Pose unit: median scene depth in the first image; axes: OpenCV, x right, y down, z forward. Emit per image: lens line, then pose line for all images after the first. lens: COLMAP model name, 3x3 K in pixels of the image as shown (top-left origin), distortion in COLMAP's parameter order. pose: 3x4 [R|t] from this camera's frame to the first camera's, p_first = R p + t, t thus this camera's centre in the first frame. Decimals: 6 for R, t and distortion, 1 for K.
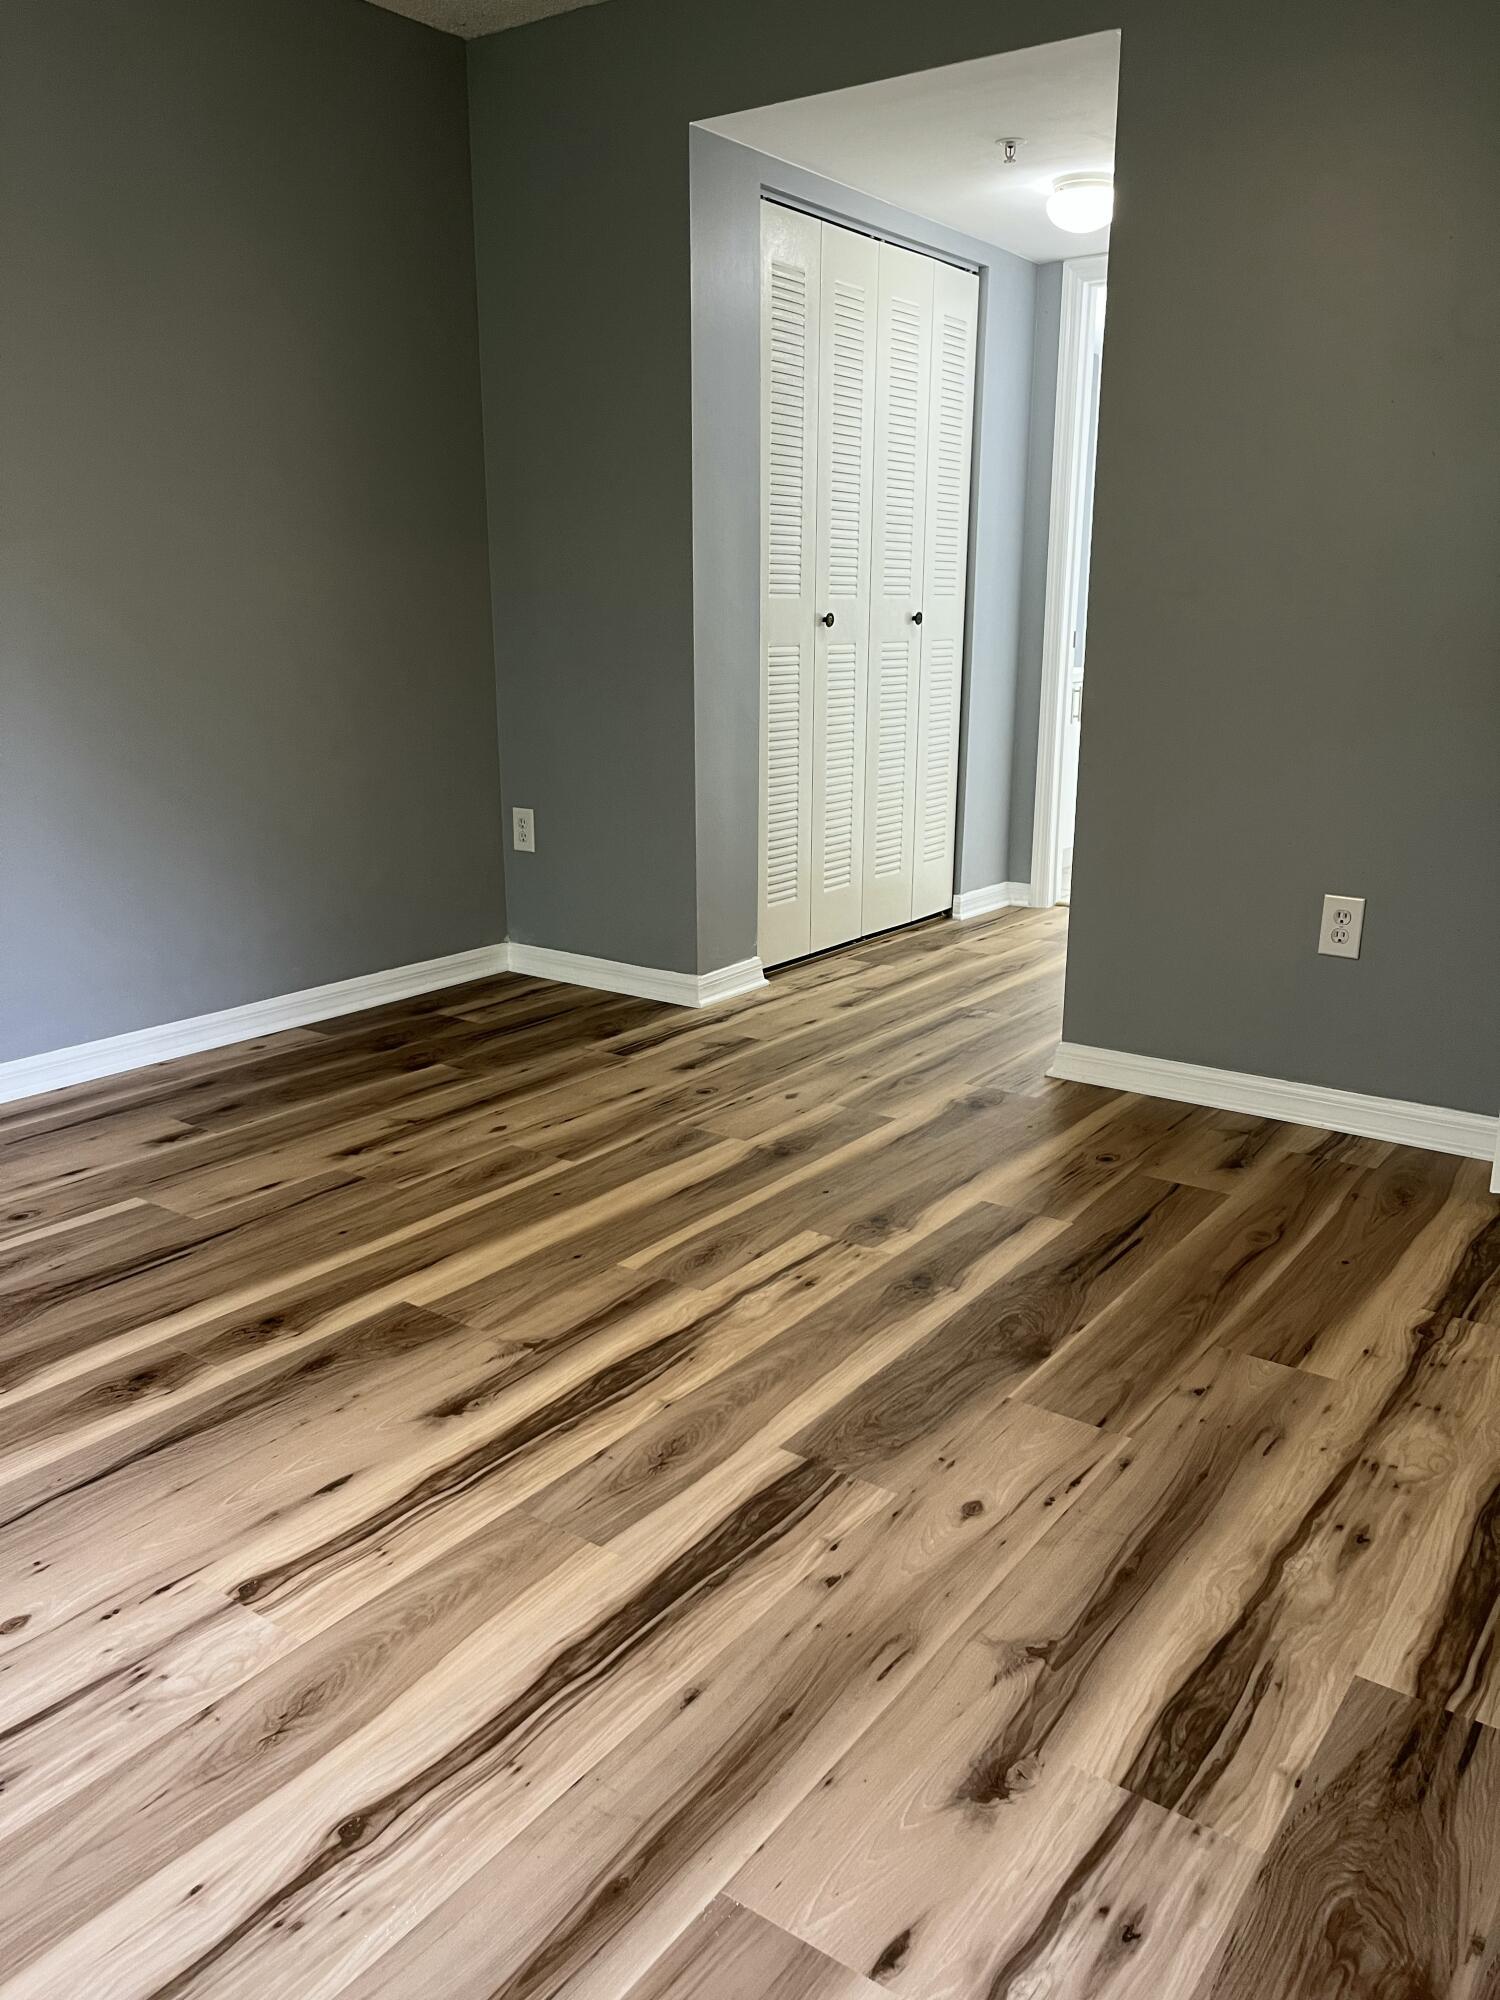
lens RADIAL K [[1507.9, 0, 754.2], [0, 1507.9, 1001.0], [0, 0, 1]] dist [0.032894, -0.008159]
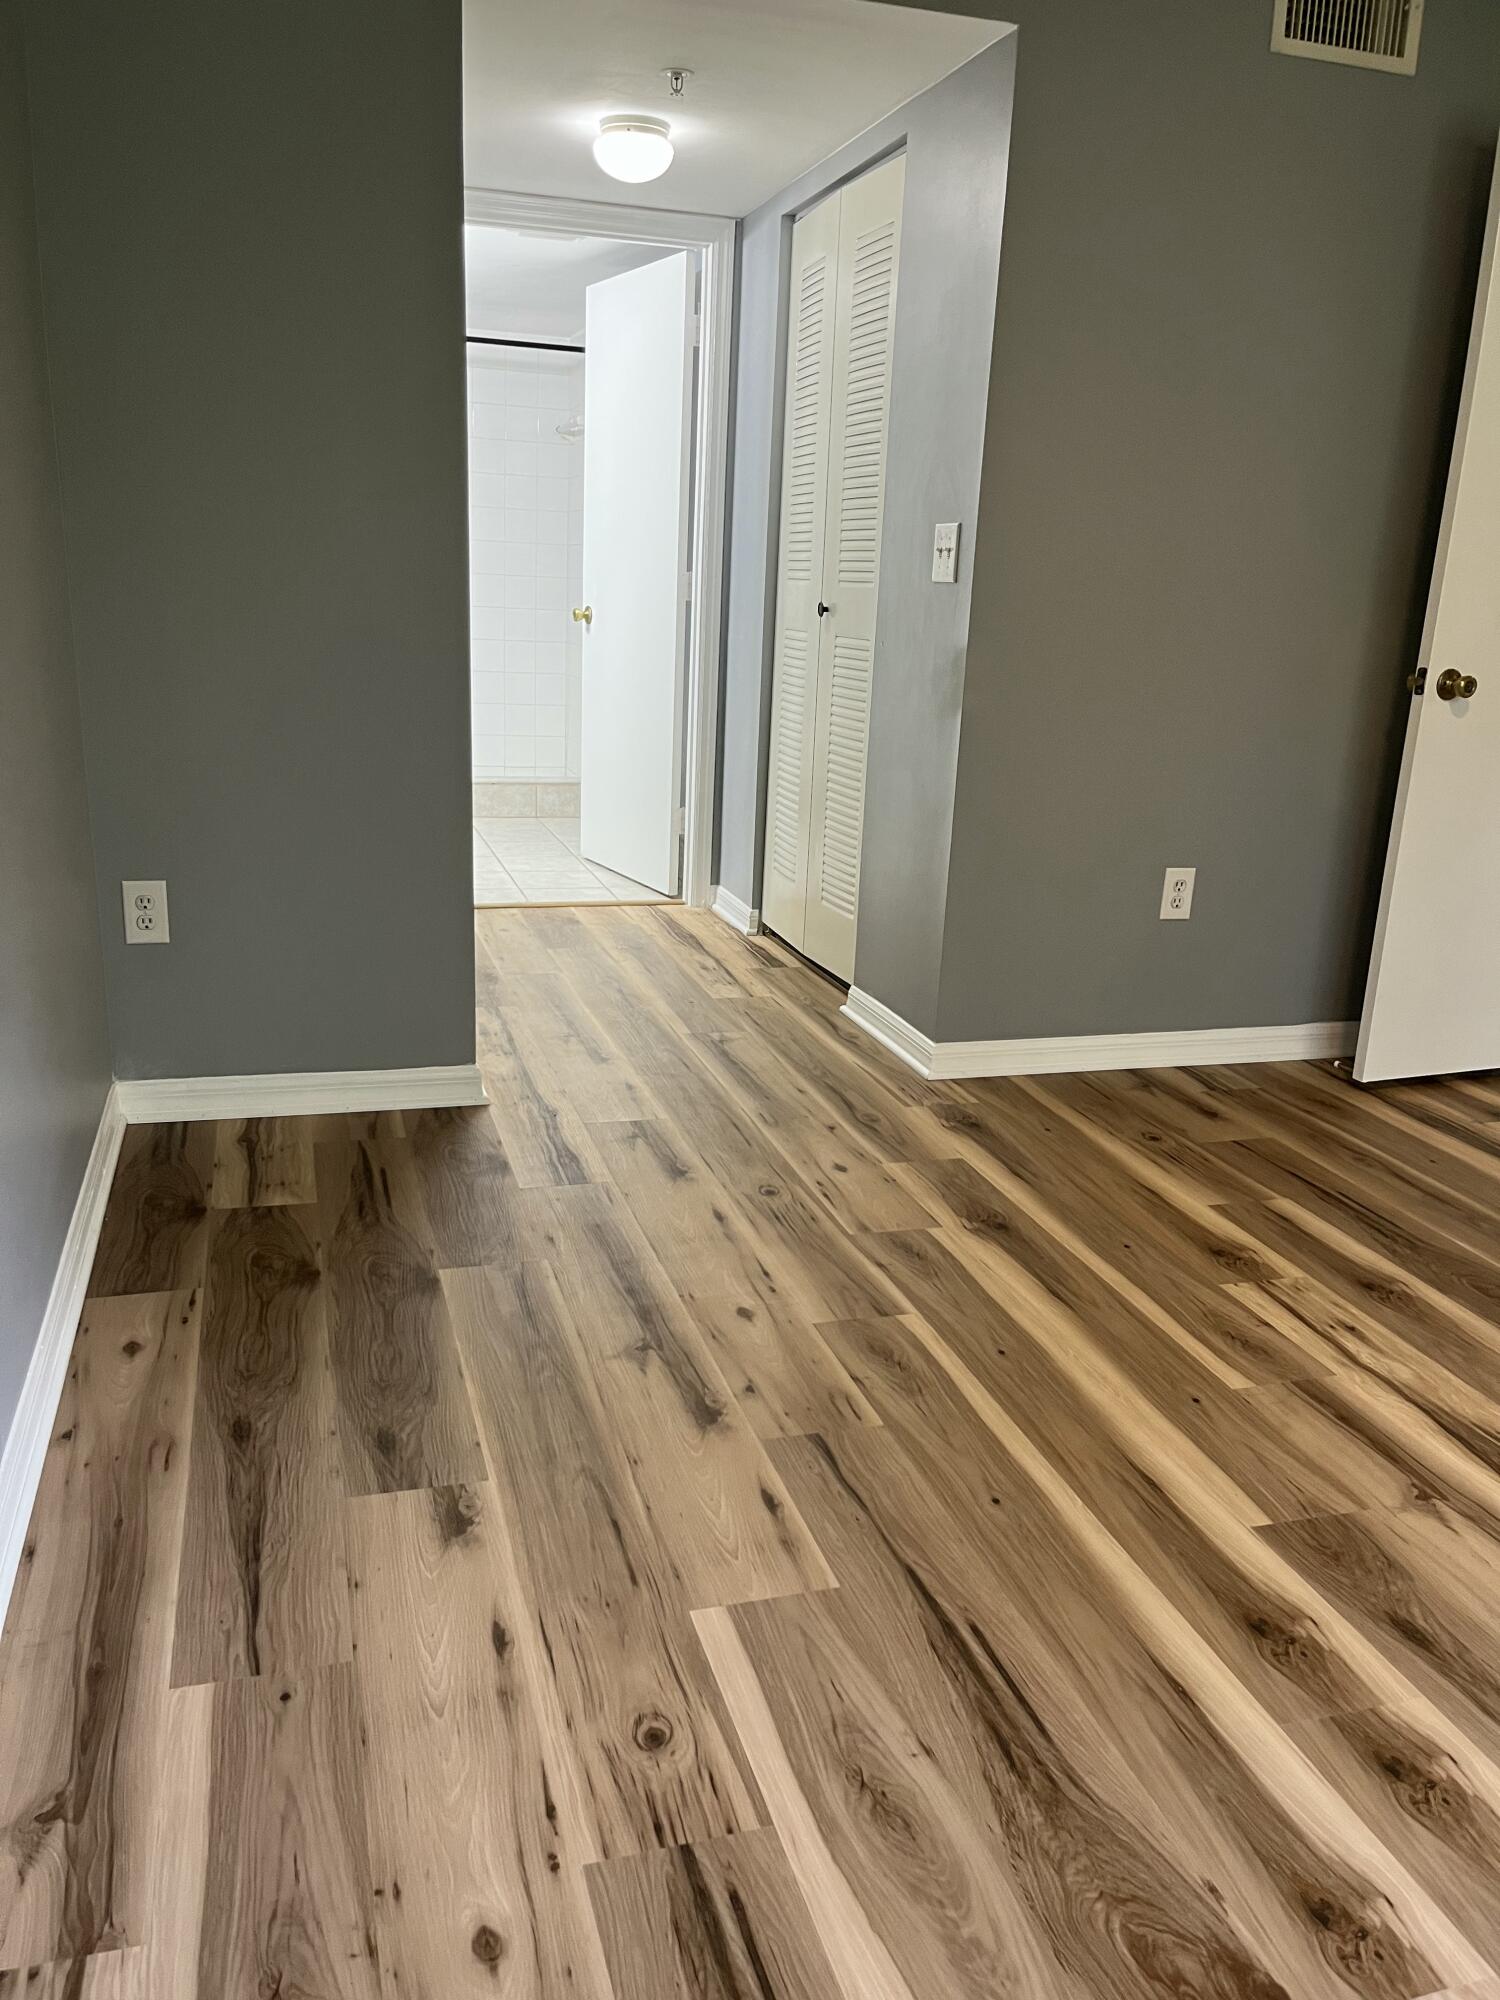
lens RADIAL K [[1507.9, 0, 744.0], [0, 1507.9, 1000.4], [0, 0, 1]] dist [0.032894, -0.008159]
pose [[0.611638, -0.190107, 0.767957, -0.779144], [0.158521, 0.980463, 0.116459, -0.168648], [-0.775094, 0.050507, 0.629825, 0.568046]]
